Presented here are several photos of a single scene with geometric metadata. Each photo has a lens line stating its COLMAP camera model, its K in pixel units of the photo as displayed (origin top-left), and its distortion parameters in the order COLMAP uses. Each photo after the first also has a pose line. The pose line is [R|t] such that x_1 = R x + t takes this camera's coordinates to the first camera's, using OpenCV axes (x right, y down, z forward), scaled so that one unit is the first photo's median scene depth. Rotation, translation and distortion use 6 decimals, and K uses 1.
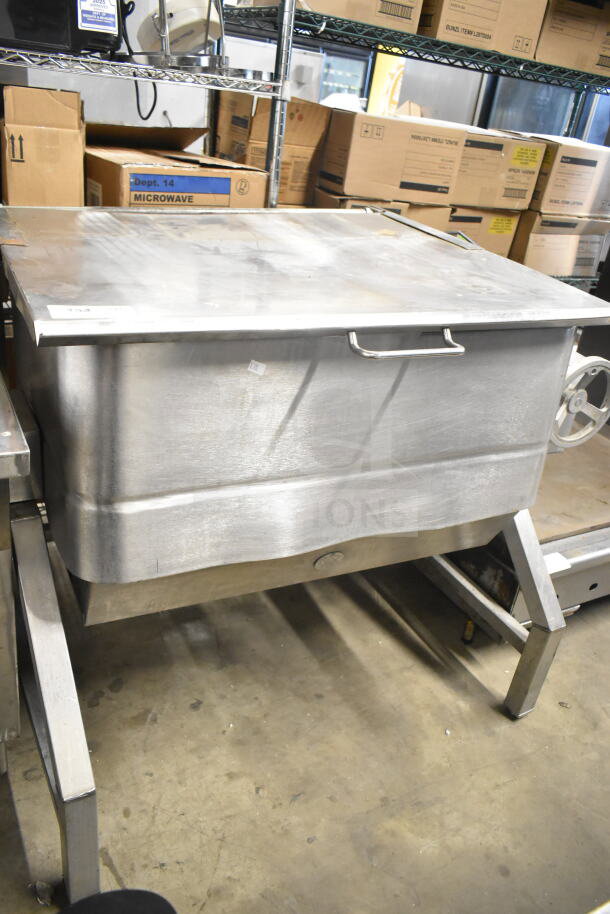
lens RADIAL K [[704.9, 0, 305.0], [0, 704.9, 457.0], [0, 0, 1]] dist [-0.013355, 0.006484]
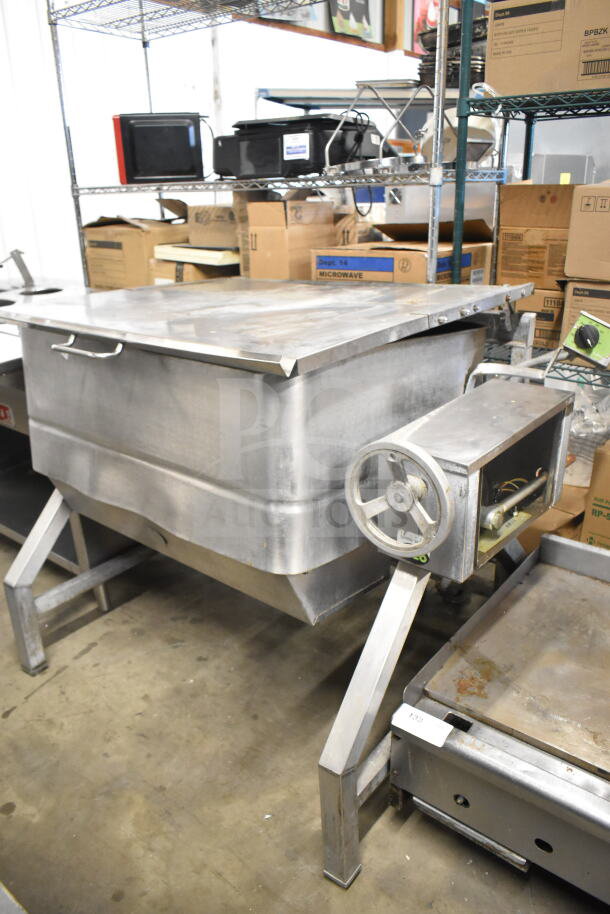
lens RADIAL K [[704.9, 0, 305.0], [0, 704.9, 457.0], [0, 0, 1]] dist [-0.013355, 0.006484]
pose [[0.380925, 0.202351, -0.902192, 0.966339], [-0.360110, 0.931179, 0.056806, -0.116439], [0.851597, 0.303250, 0.427578, 0.513994]]
